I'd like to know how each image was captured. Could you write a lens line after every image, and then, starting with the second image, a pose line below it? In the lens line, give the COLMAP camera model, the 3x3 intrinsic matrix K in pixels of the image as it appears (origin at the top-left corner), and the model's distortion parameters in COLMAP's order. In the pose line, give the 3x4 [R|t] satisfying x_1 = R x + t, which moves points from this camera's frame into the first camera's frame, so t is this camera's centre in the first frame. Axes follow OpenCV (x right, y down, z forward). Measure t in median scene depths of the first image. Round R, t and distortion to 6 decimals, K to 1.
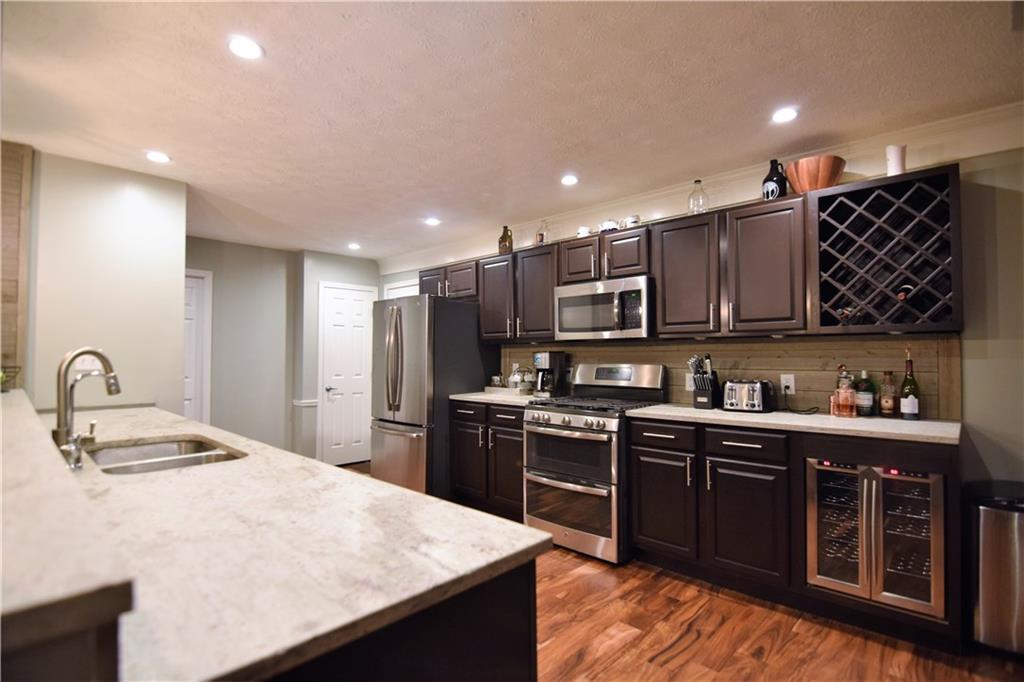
lens RADIAL K [[494.7, 0, 513.8], [0, 494.7, 344.7], [0, 0, 1]] dist [-0.031567, -0.000684]
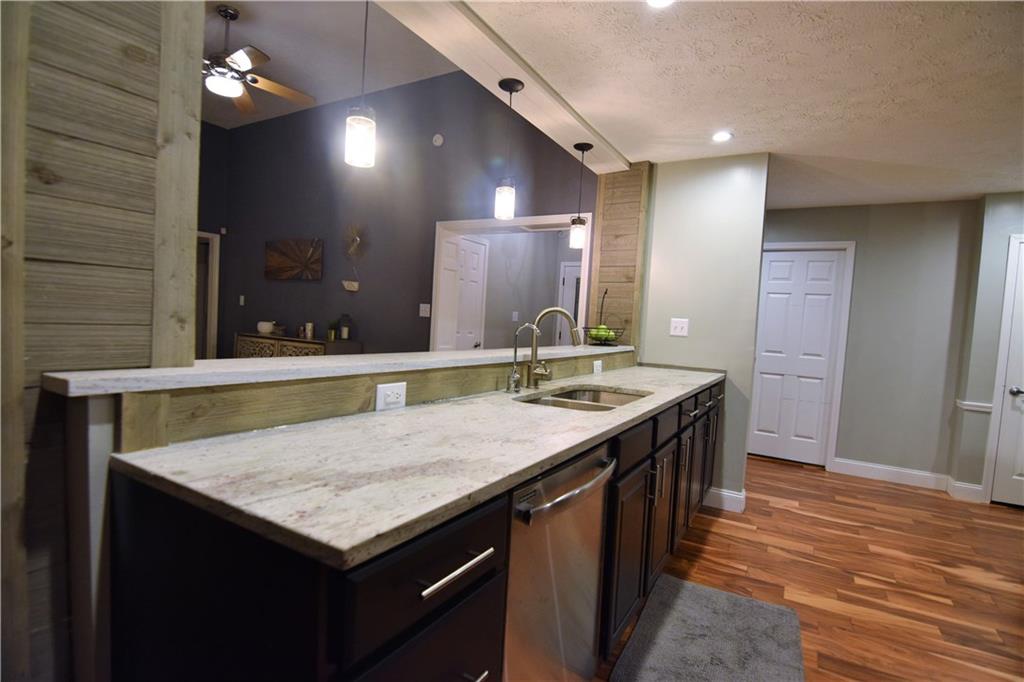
lens RADIAL K [[494.7, 0, 513.8], [0, 494.7, 344.7], [0, 0, 1]] dist [-0.031567, -0.000684]
pose [[0.215071, 0.062637, -0.974588, 0.200824], [-0.033951, 0.997817, 0.056638, 0.016603], [0.976008, 0.020907, 0.216728, 0.288063]]
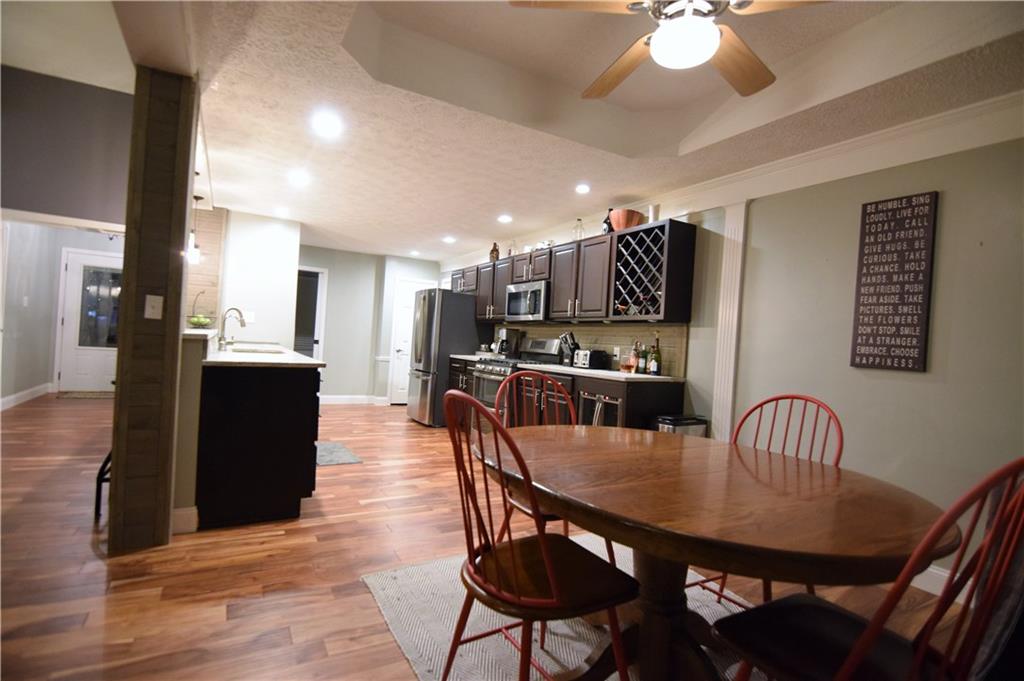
lens RADIAL K [[494.7, 0, 513.8], [0, 494.7, 344.2], [0, 0, 1]] dist [-0.031567, -0.000684]
pose [[0.958618, 0.060959, -0.278092, 0.599860], [-0.056479, 0.998113, 0.024099, 0.027944], [0.279036, -0.007395, 0.960252, -0.511044]]
